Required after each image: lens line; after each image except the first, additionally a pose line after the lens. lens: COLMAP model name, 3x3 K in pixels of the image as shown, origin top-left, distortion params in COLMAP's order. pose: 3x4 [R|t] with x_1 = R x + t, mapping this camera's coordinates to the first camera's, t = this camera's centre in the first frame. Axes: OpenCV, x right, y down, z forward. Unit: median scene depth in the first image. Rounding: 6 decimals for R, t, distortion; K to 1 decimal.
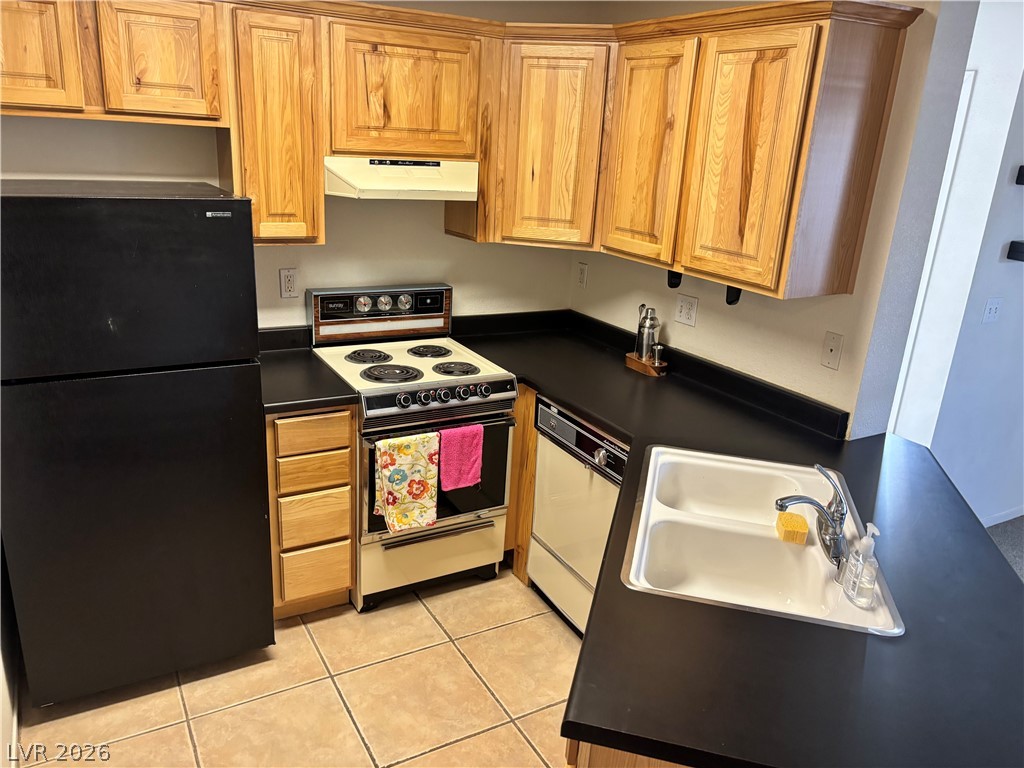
lens RADIAL K [[773.7, 0, 511.7], [0, 773.7, 394.4], [0, 0, 1]] dist [0.029974, -0.034793]
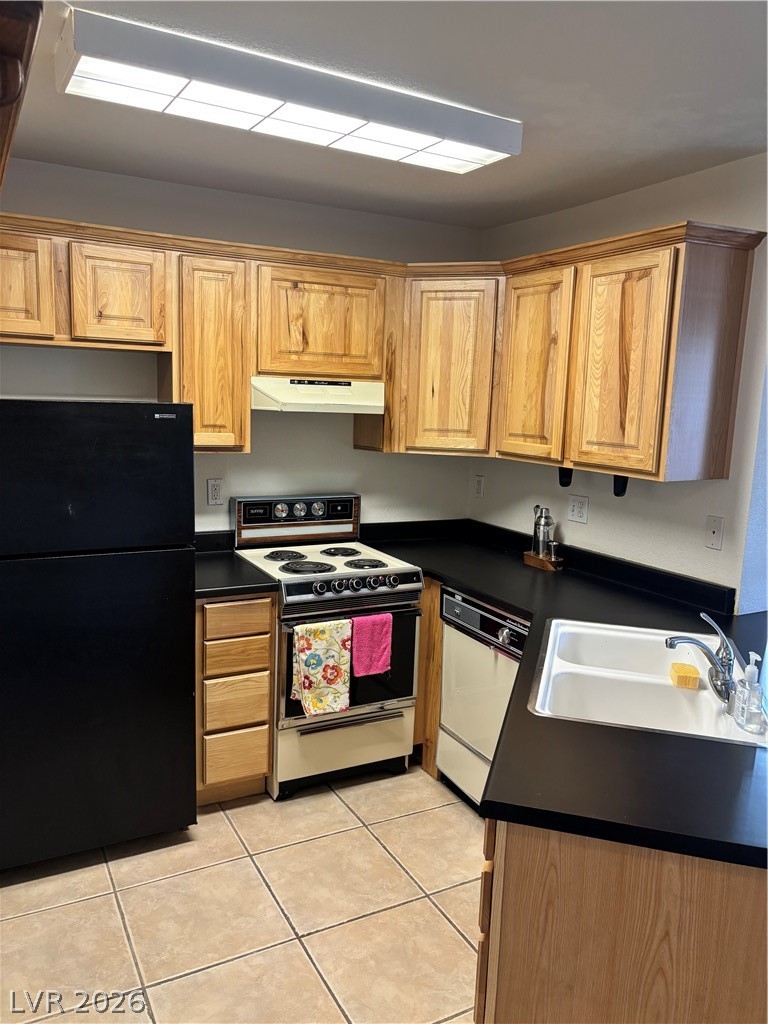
lens RADIAL K [[773.7, 0, 377.4], [0, 773.7, 519.9], [0, 0, 1]] dist [0.029974, -0.034793]
pose [[0.999099, -0.018034, -0.038422, -0.015045], [0.011442, 0.986170, -0.165343, 0.094427], [0.040872, 0.164754, 0.985487, -0.085288]]
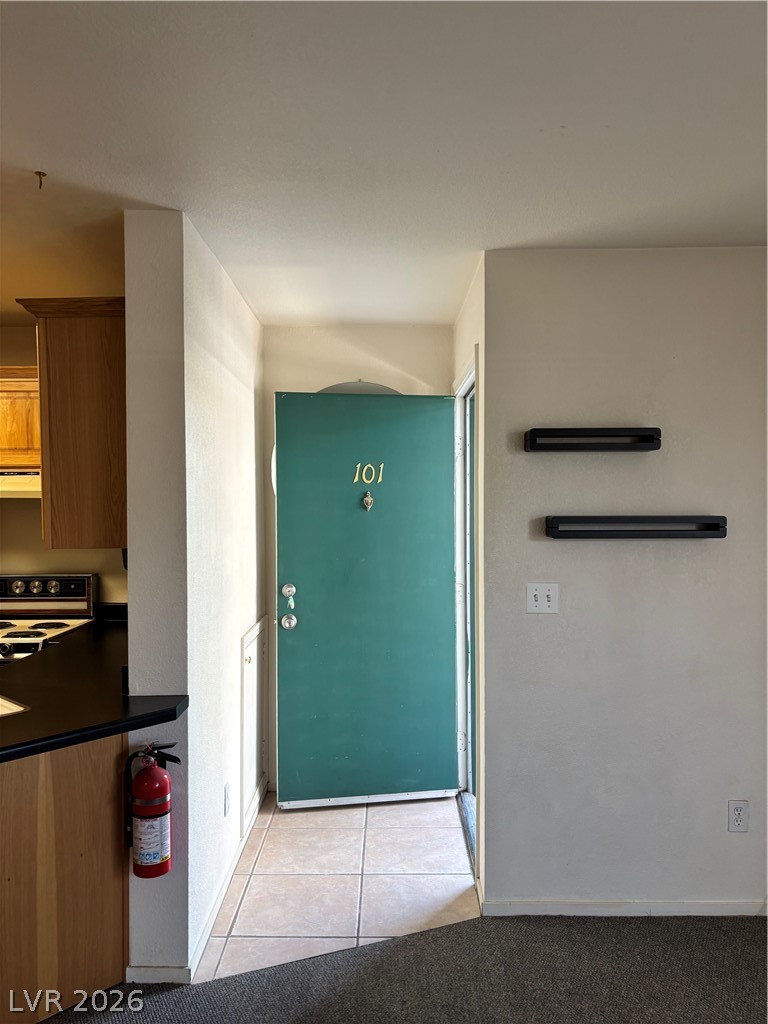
lens RADIAL K [[773.7, 0, 388.3], [0, 773.7, 518.2], [0, 0, 1]] dist [0.029974, -0.034793]
pose [[0.871067, -0.048544, -0.488759, 1.117983], [-0.105374, 0.953463, -0.282498, 0.081851], [0.479727, 0.297577, 0.825415, 0.260615]]
